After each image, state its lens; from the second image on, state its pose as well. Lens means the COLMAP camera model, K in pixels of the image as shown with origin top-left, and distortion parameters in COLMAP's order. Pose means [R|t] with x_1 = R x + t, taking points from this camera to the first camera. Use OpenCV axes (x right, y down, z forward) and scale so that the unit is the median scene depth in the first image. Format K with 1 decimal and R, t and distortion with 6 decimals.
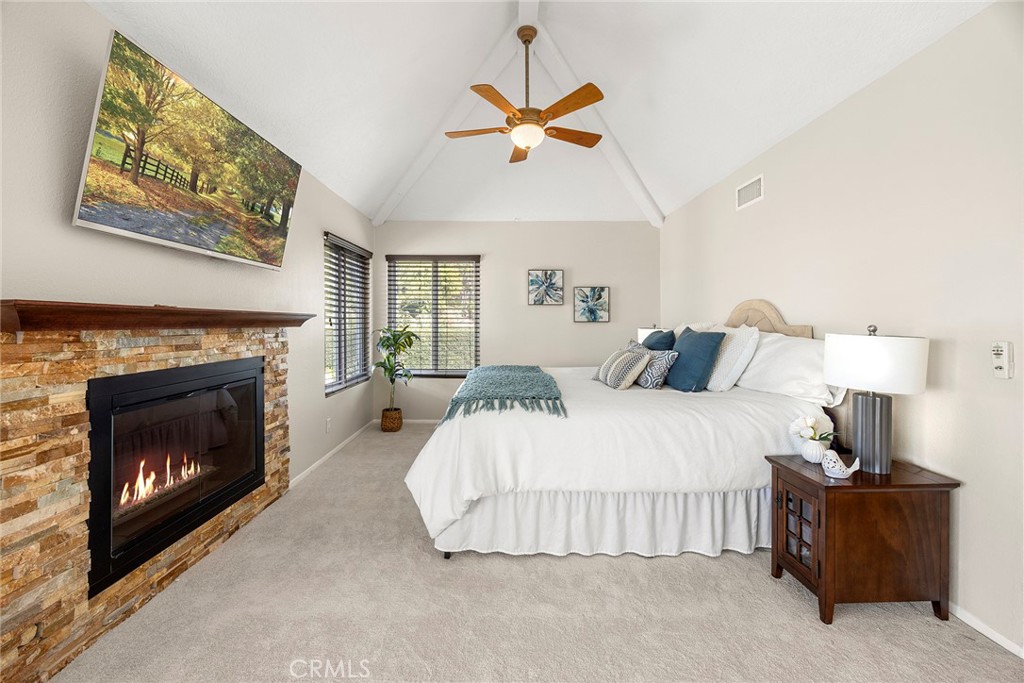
lens RADIAL K [[393.5, 0, 500.9], [0, 393.5, 325.9], [0, 0, 1]] dist [-0.003580, -0.000319]
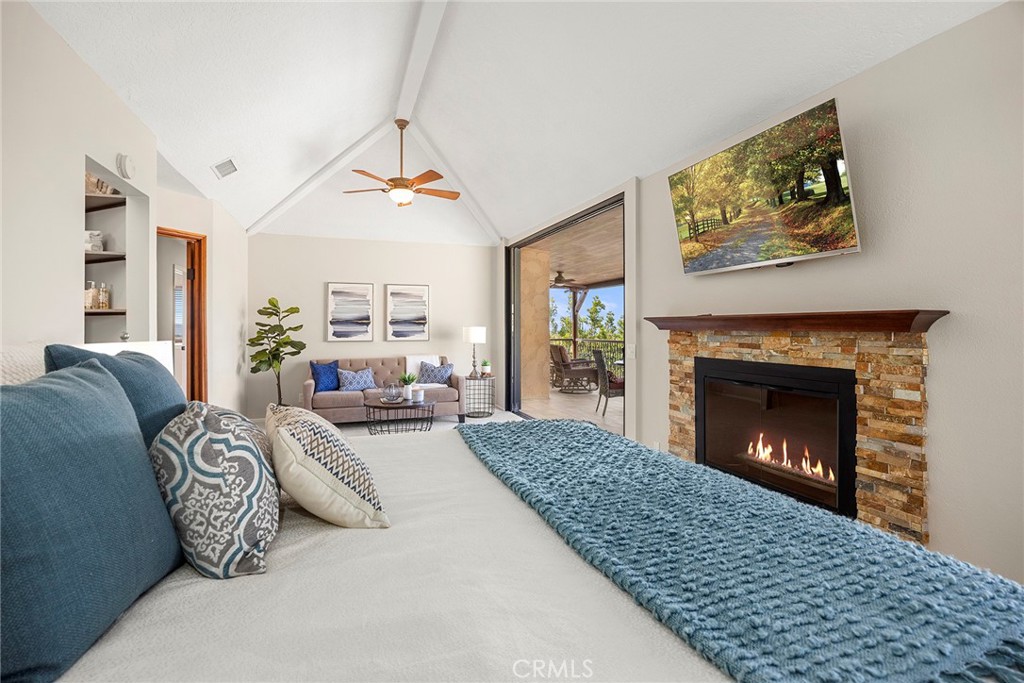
lens RADIAL K [[472.9, 0, 507.6], [0, 472.9, 329.2], [0, 0, 1]] dist [-0.000824, -0.000444]
pose [[-0.940488, 0.007132, -0.339751, 0.388176], [0.003817, 0.999938, 0.010423, -0.014049], [0.339805, 0.008506, -0.940458, 2.012477]]
